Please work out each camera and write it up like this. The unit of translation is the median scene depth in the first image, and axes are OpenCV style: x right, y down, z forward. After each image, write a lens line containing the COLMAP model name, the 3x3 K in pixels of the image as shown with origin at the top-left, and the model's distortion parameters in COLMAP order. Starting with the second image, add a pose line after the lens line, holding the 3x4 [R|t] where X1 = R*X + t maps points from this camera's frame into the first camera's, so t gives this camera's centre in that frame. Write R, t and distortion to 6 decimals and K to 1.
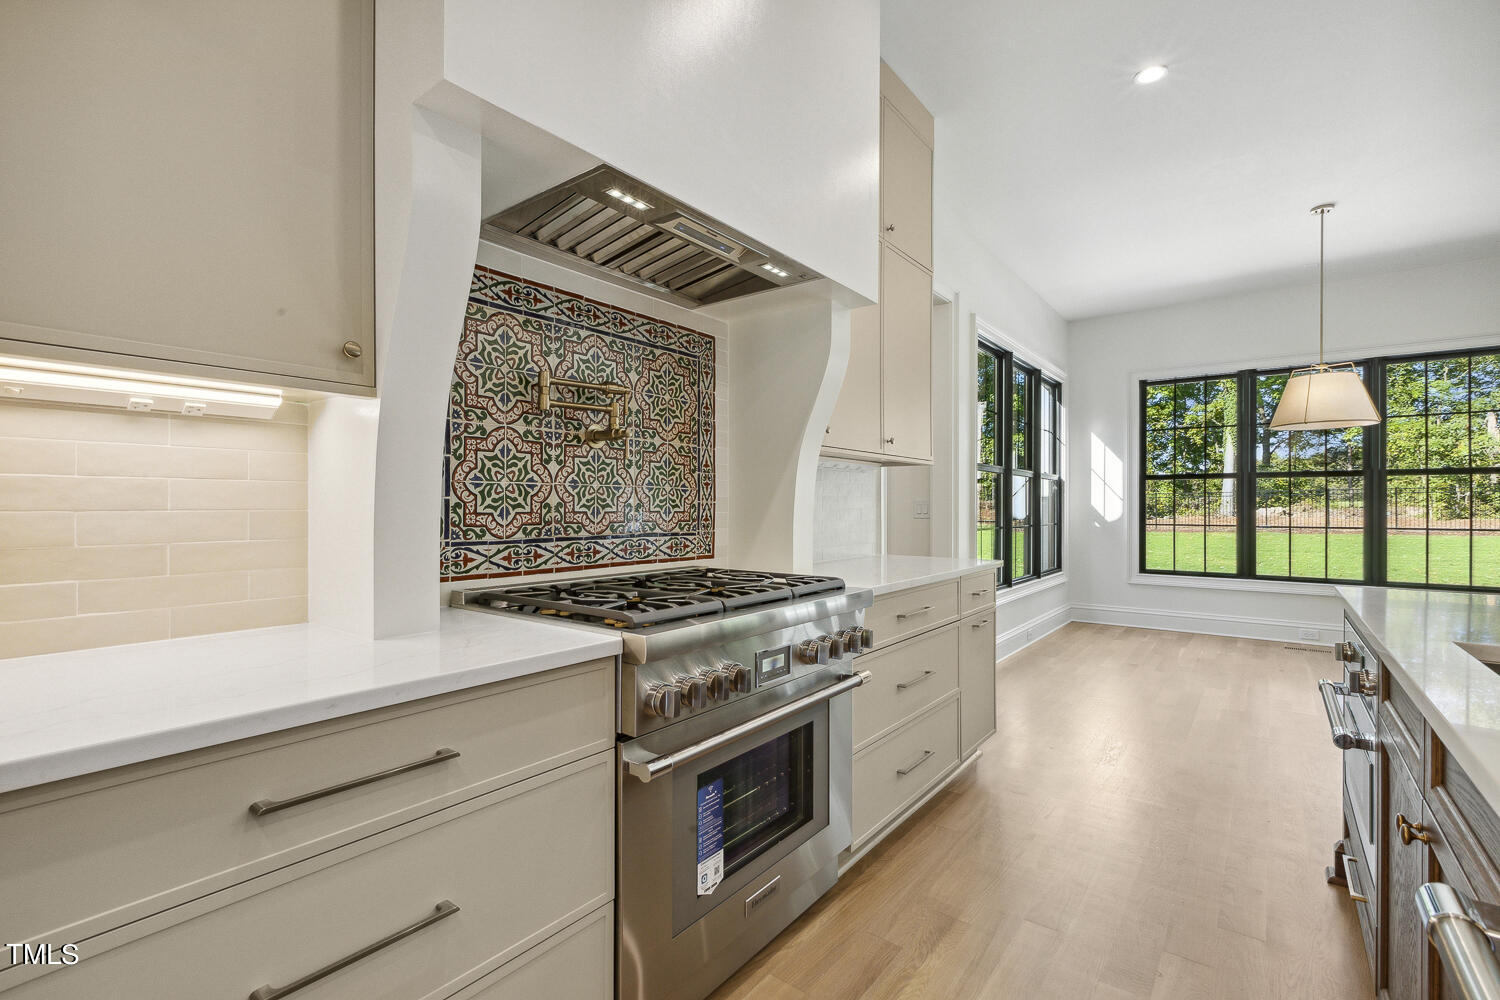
lens RADIAL K [[681.1, 0, 753.5], [0, 681.1, 509.3], [0, 0, 1]] dist [0.003471, -0.000049]
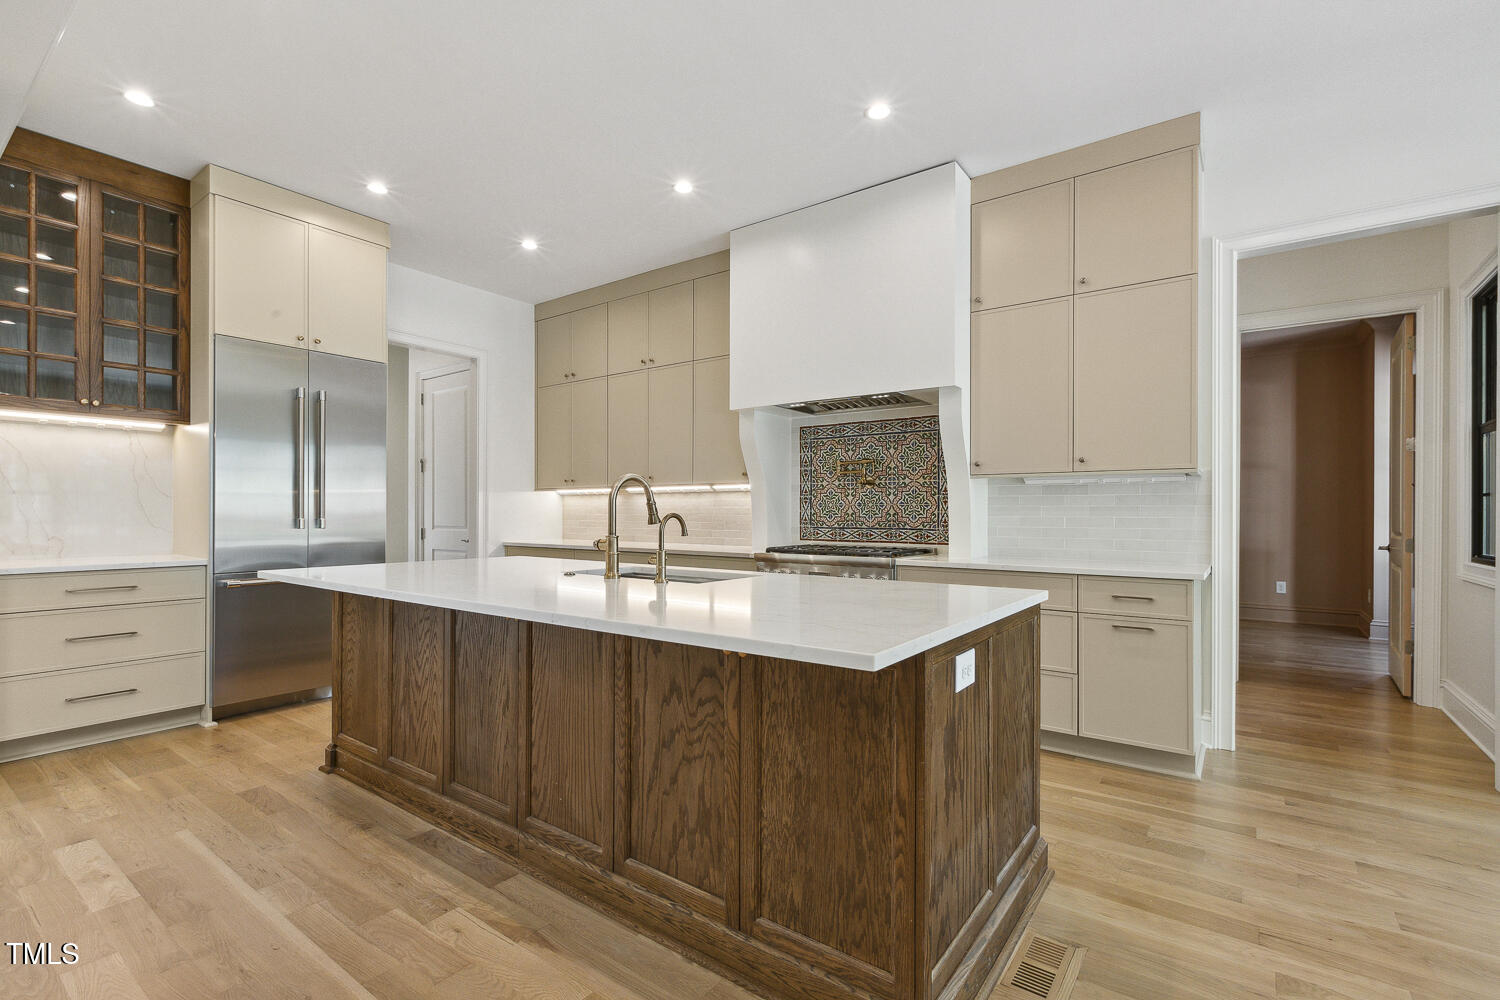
lens RADIAL K [[681.1, 0, 746.2], [0, 681.1, 509.3], [0, 0, 1]] dist [0.003471, -0.000049]
pose [[0.014004, -0.005871, -0.999885, 1.622367], [-0.006435, 0.999962, -0.005962, -0.003856], [0.999881, 0.006518, 0.013966, 0.466247]]
